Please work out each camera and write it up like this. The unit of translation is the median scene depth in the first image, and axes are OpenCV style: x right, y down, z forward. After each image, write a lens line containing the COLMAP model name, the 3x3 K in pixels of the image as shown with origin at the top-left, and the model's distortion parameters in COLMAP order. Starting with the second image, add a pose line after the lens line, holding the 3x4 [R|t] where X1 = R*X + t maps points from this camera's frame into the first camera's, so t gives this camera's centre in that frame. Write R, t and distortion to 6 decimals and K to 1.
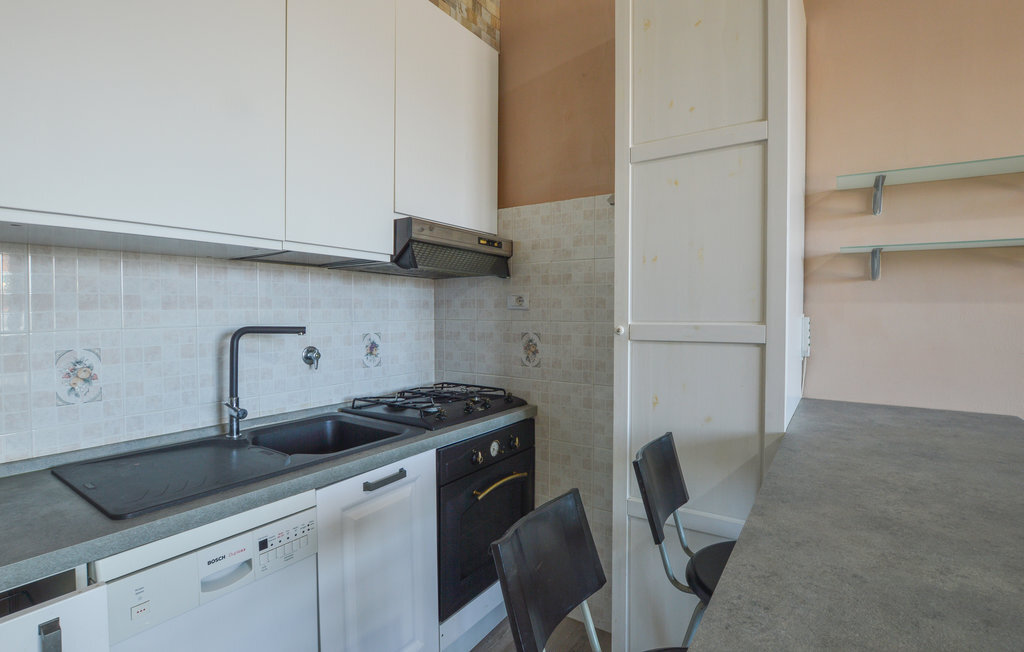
lens RADIAL K [[482.6, 0, 505.2], [0, 482.6, 317.7], [0, 0, 1]] dist [-0.031426, 0.004502]
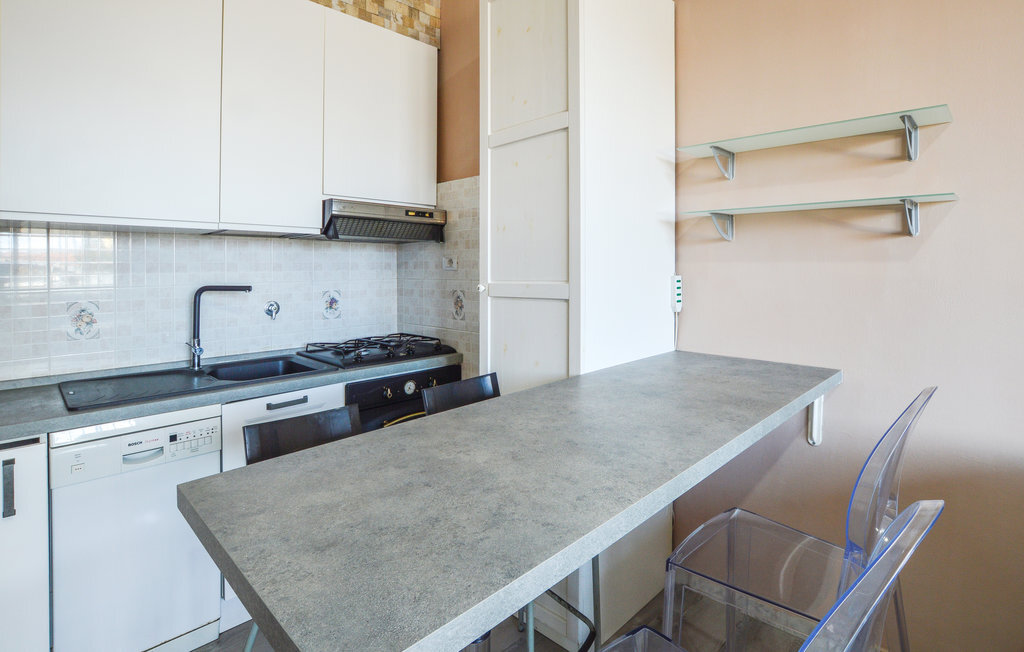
lens RADIAL K [[502.7, 0, 524.9], [0, 502.7, 265.7], [0, 0, 1]] dist [-0.024080, -0.000406]
pose [[0.985731, -0.009248, -0.168074, 0.512374], [0.006069, 0.999793, -0.019417, -0.004021], [0.168219, 0.018120, 0.985583, -0.194563]]
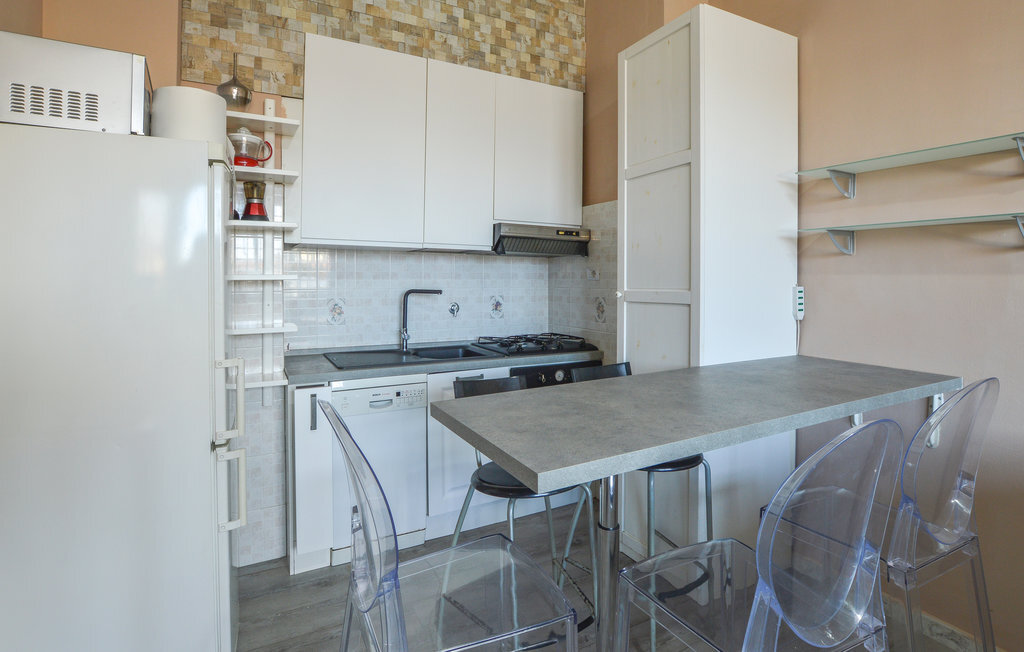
lens RADIAL K [[507.0, 0, 510.1], [0, 507.0, 270.3], [0, 0, 1]] dist [-0.029445, 0.001013]
pose [[0.887758, -0.007281, -0.460253, 0.602682], [-0.009163, 0.999397, -0.033484, 0.007000], [0.460219, 0.033943, 0.887156, -0.474215]]
